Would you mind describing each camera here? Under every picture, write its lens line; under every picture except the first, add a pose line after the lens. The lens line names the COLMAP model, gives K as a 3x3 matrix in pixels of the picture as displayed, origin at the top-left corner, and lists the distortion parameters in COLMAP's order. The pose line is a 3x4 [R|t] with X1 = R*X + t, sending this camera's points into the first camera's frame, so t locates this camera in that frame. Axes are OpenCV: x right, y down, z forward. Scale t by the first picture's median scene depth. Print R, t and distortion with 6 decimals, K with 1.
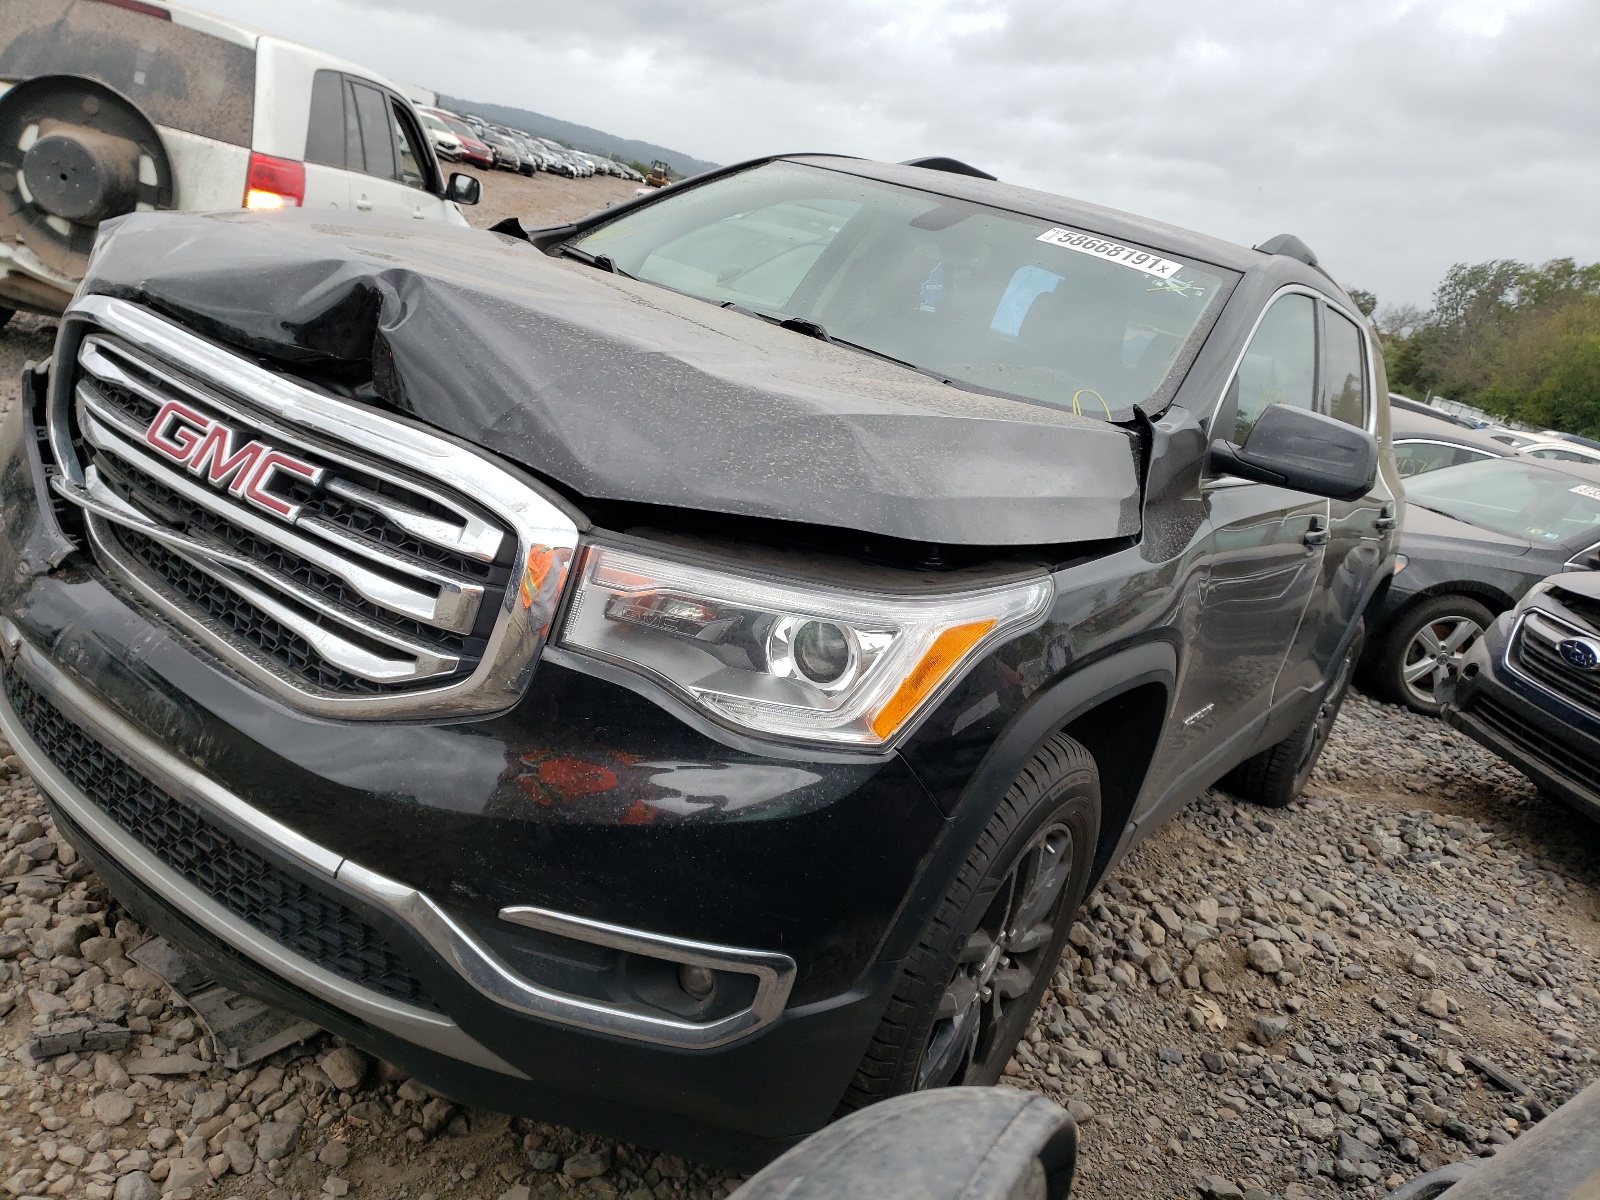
lens RADIAL K [[1222.2, 0, 796.8], [0, 1222.2, 597.9], [0, 0, 1]] dist [-0.000709, 0.004755]
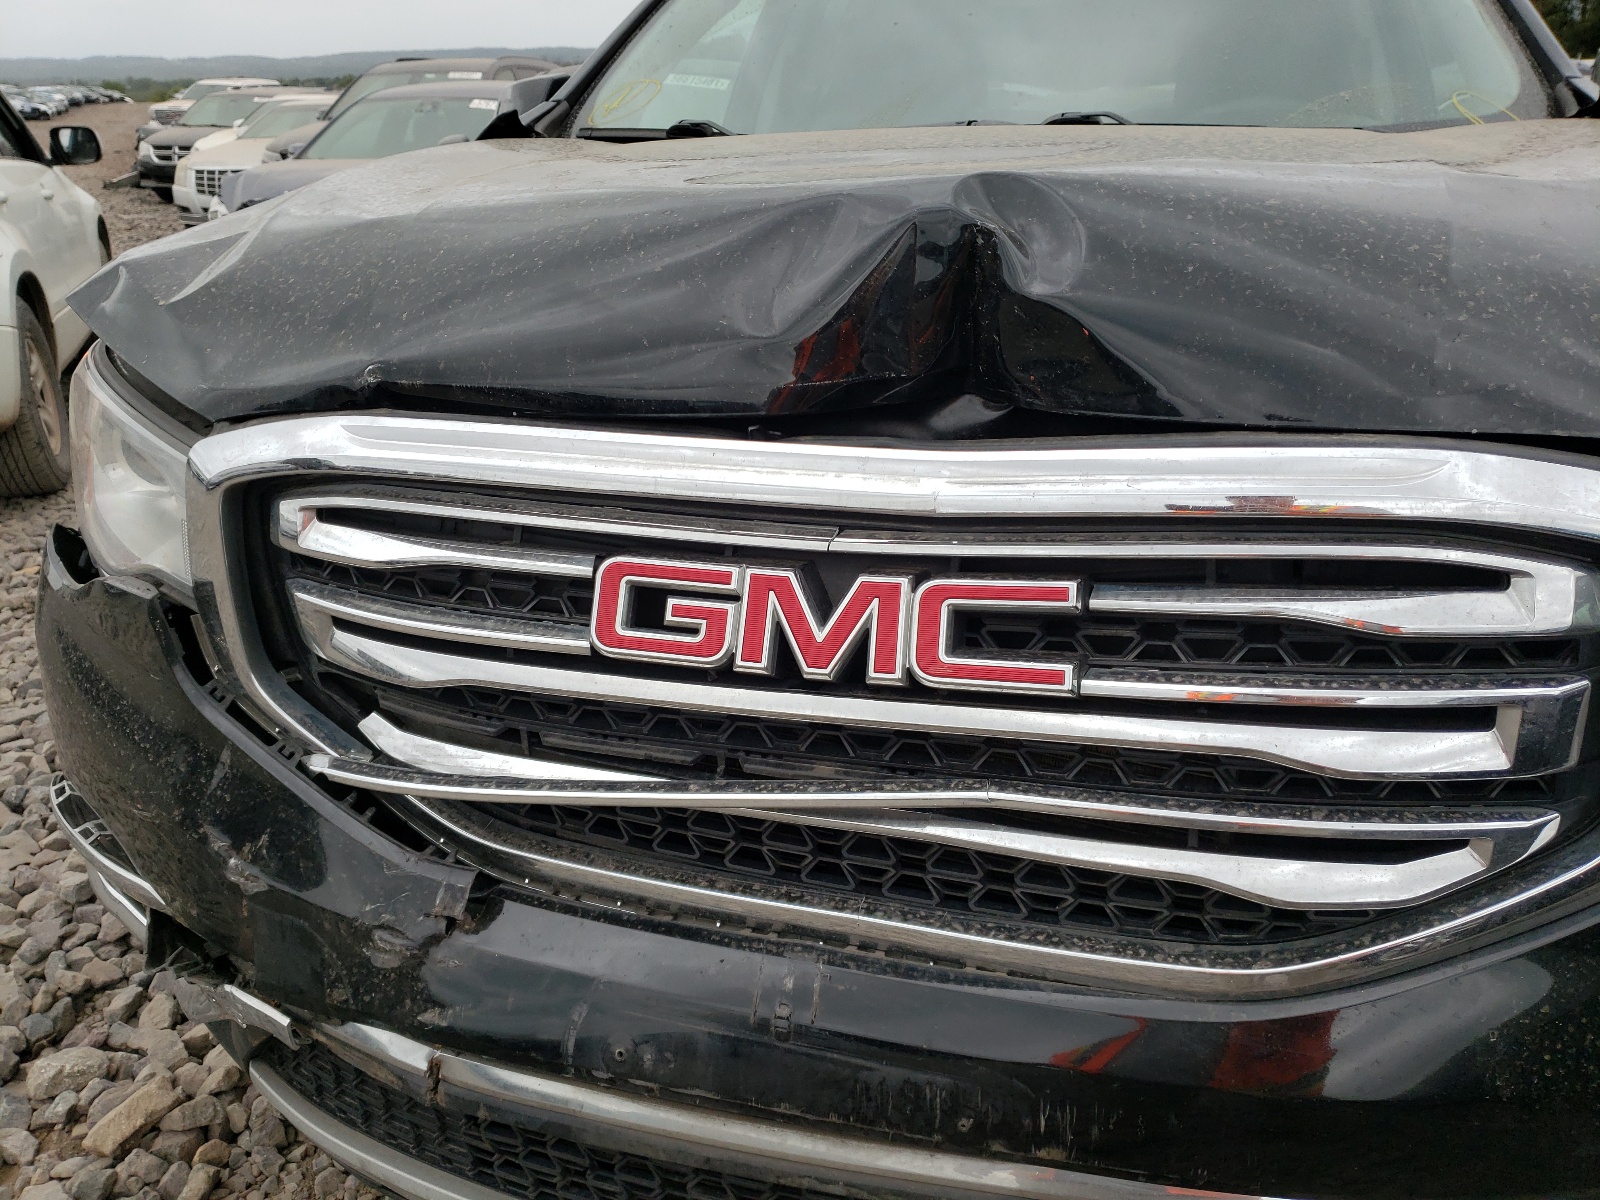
lens RADIAL K [[1222.2, 0, 802.6], [0, 1222.2, 599.4], [0, 0, 1]] dist [-0.000709, 0.004755]
pose [[0.905210, -0.374185, 0.201445, -0.564229], [0.342067, 0.922841, 0.177074, -0.216220], [-0.252160, -0.091382, 0.963361, 0.482081]]
